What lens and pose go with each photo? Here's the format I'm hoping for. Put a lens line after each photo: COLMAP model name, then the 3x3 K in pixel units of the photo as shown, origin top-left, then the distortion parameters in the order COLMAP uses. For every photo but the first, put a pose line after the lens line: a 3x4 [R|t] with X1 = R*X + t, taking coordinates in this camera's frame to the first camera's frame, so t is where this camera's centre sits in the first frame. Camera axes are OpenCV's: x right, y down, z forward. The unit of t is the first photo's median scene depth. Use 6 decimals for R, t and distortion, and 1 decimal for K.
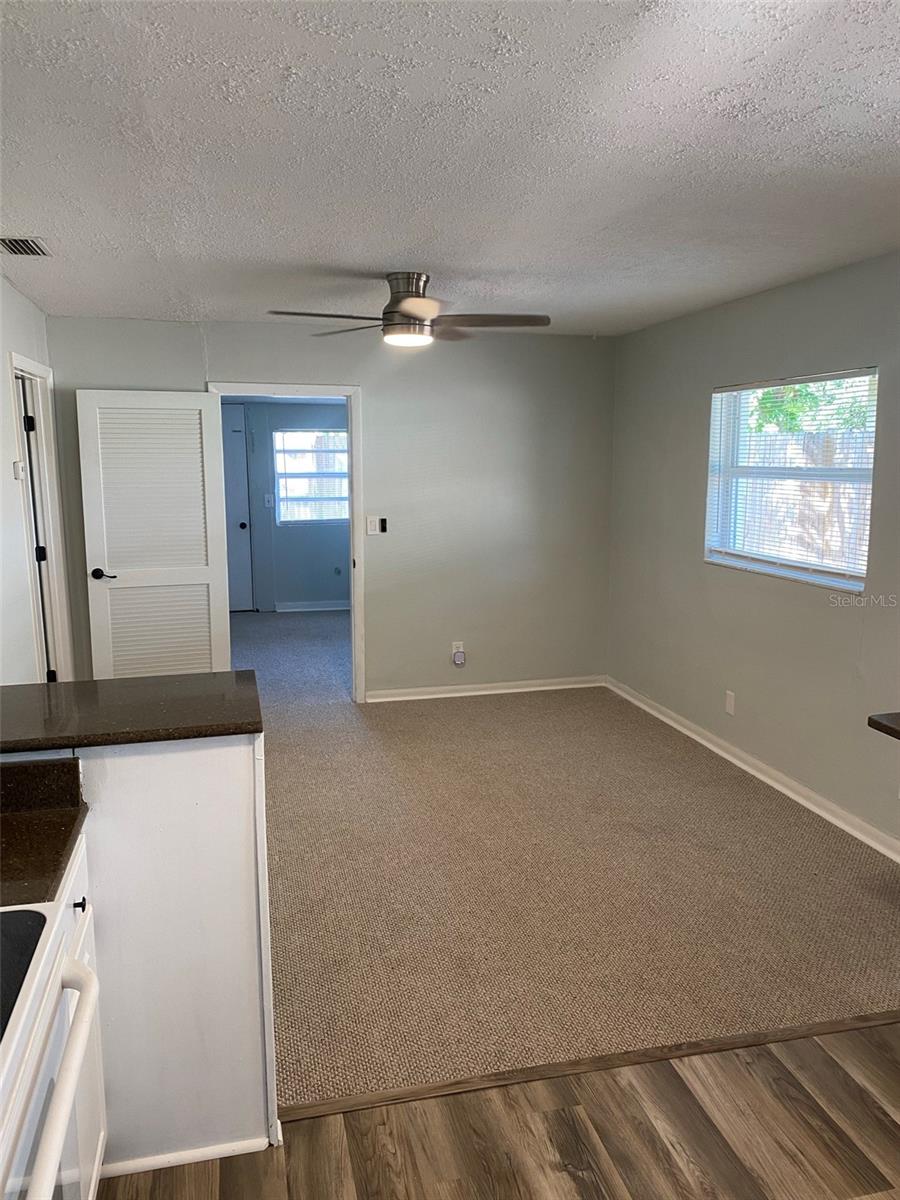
lens RADIAL K [[906.2, 0, 455.3], [0, 906.2, 611.3], [0, 0, 1]] dist [0.027809, -0.009624]
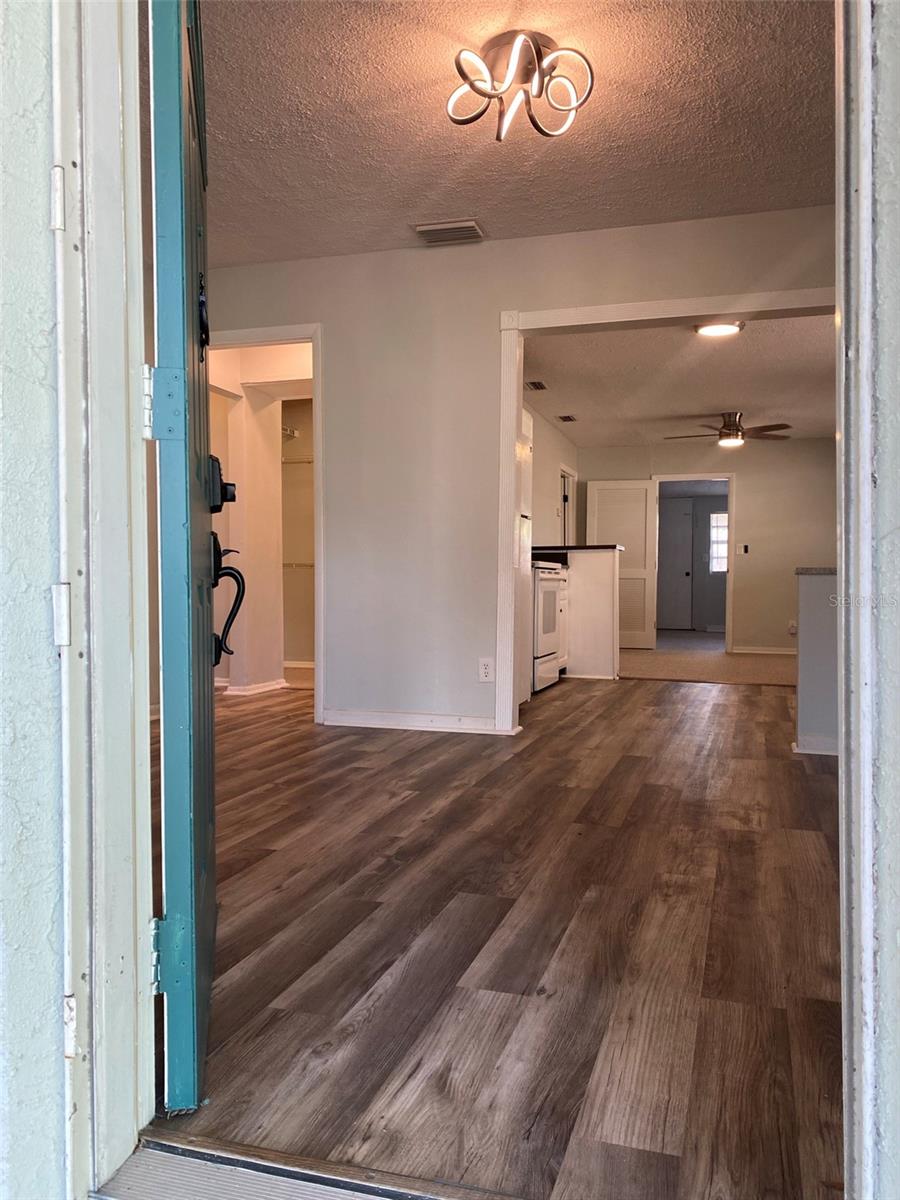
lens RADIAL K [[917.2, 0, 447.3], [0, 917.2, 604.4], [0, 0, 1]] dist [-0.005638, -0.000041]
pose [[0.846094, 0.010804, -0.532924, 0.431237], [-0.092421, 0.987625, -0.126710, 0.329531], [0.524960, 0.156462, 0.836622, -0.874561]]
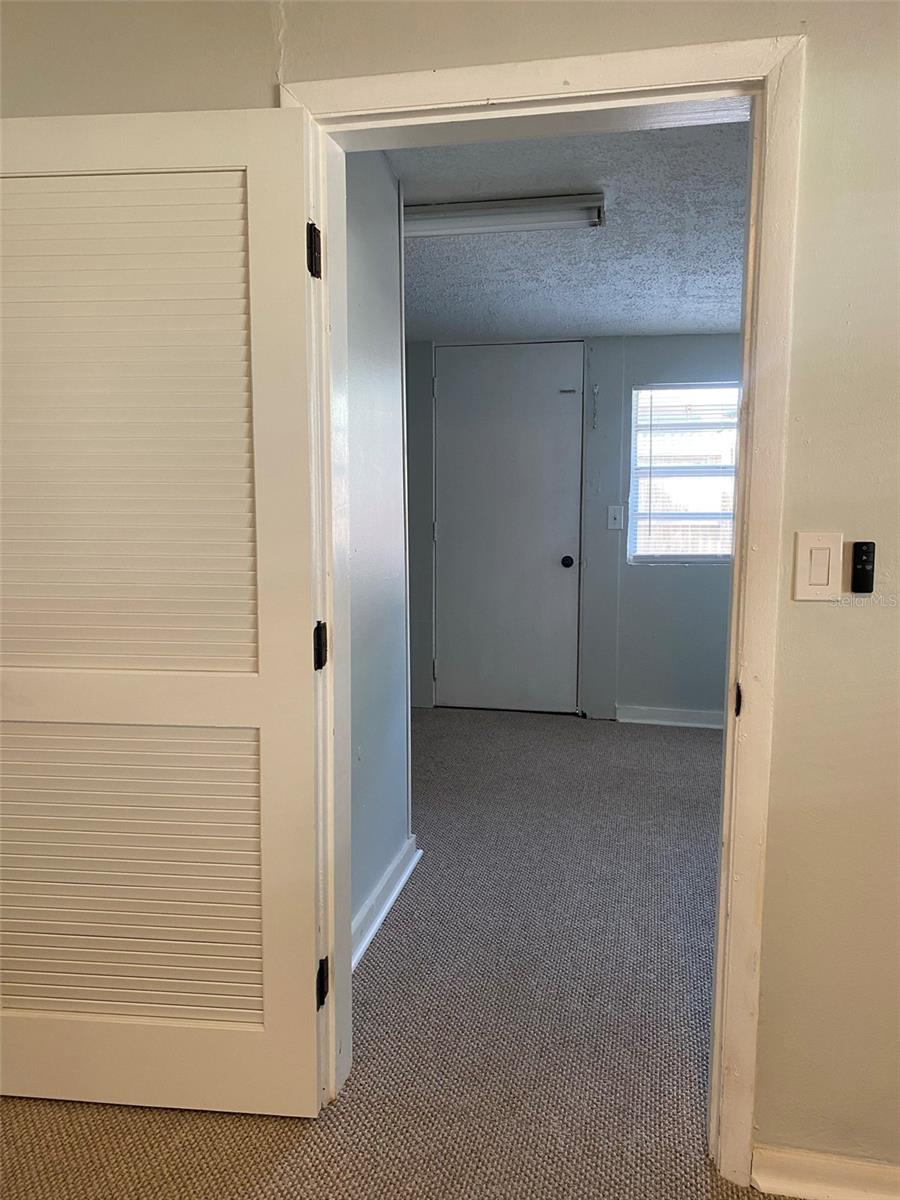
lens RADIAL K [[917.6, 0, 447.6], [0, 917.6, 593.5], [0, 0, 1]] dist [0.011025, -0.001438]
pose [[0.889194, 0.054851, -0.454231, -0.073479], [-0.084391, 0.995416, -0.045001, -0.074199], [0.449680, 0.078348, 0.889747, 0.805976]]
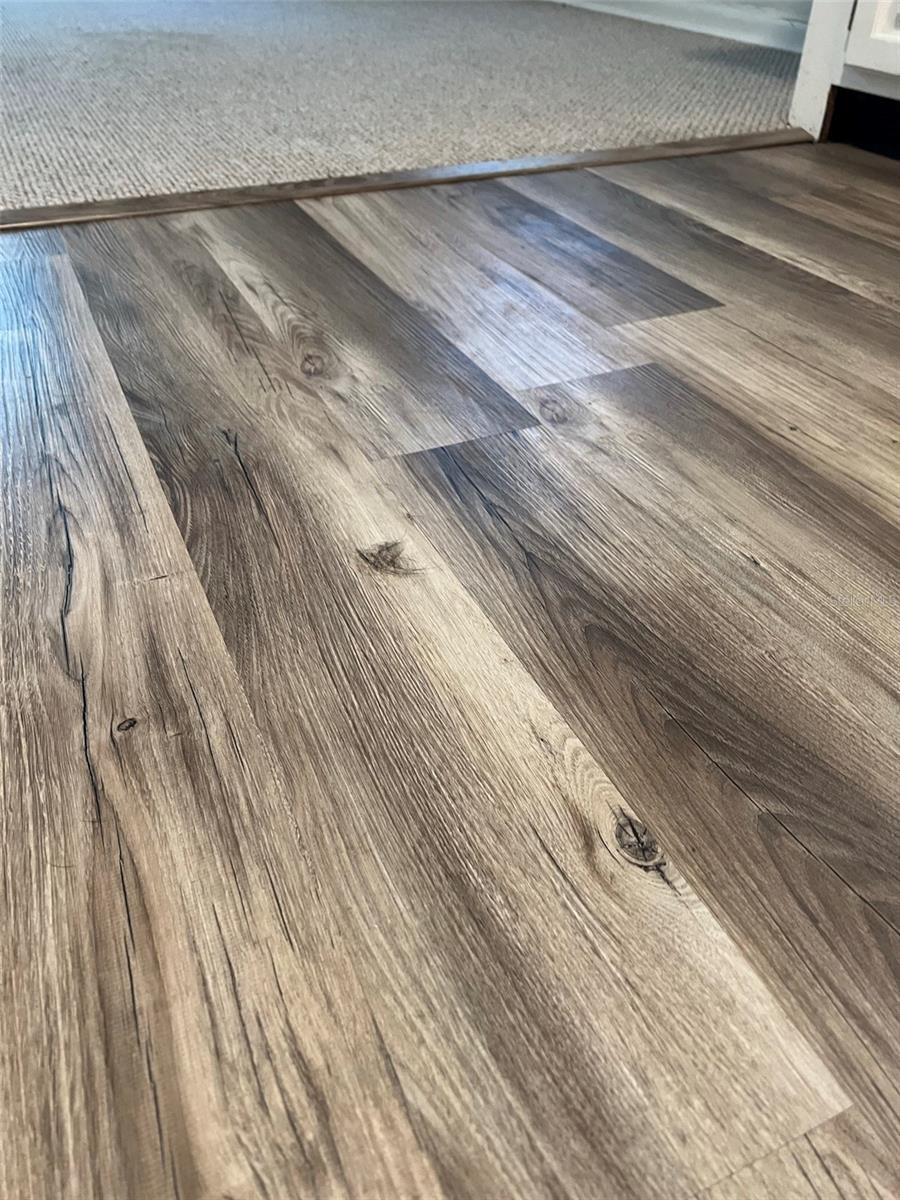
lens RADIAL K [[911.0, 0, 446.9], [0, 911.0, 600.0], [0, 0, 1]] dist [-0.000409, -0.000272]
pose [[0.981545, -0.113396, 0.153984, 0.103849], [0.024867, 0.874068, 0.485166, 0.213934], [-0.189608, -0.472383, 0.860757, 0.227817]]
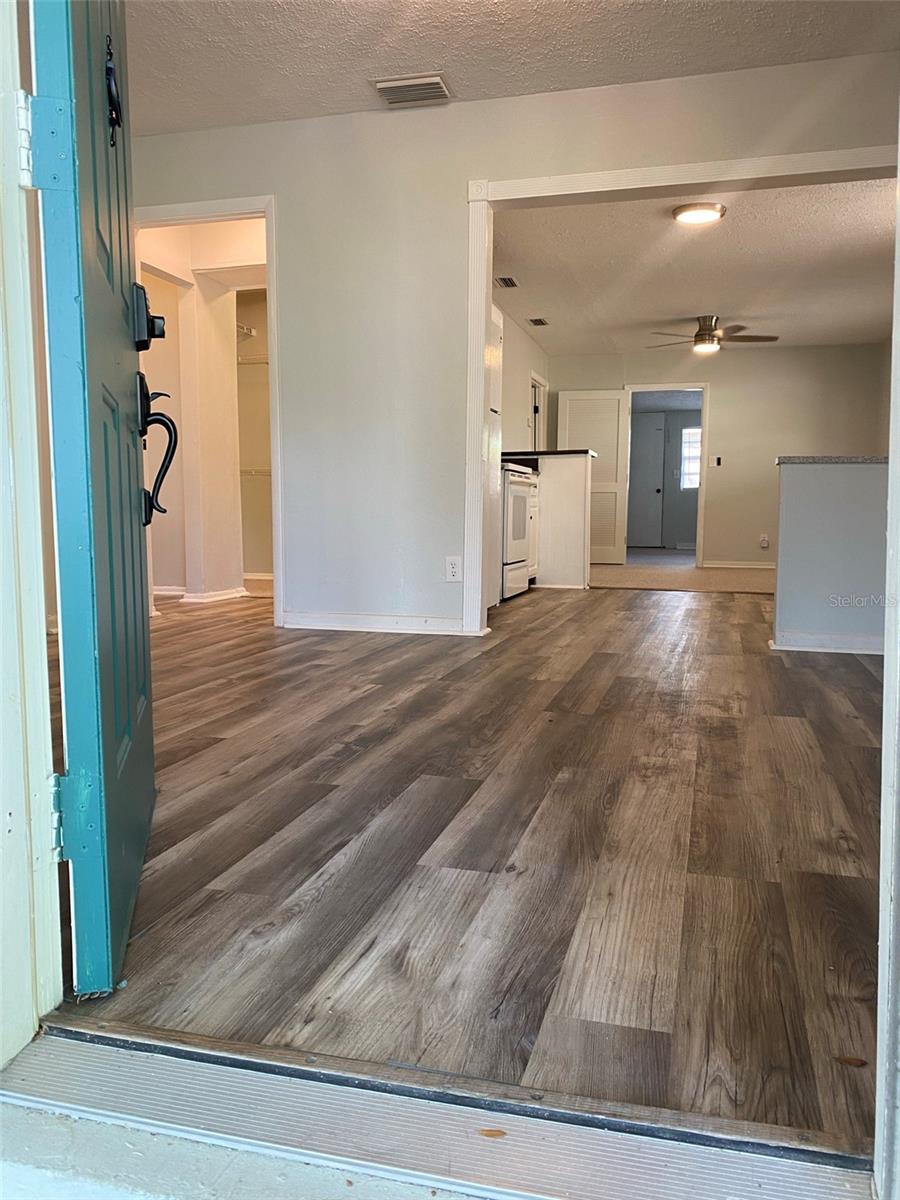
lens RADIAL K [[917.1, 0, 443.9], [0, 917.1, 600.2], [0, 0, 1]] dist [0.003105, -0.012092]
pose [[0.861900, 0.047456, -0.504853, 0.413888], [-0.087449, 0.994605, -0.055803, 0.353071], [0.499481, 0.092245, 0.861400, -0.836232]]
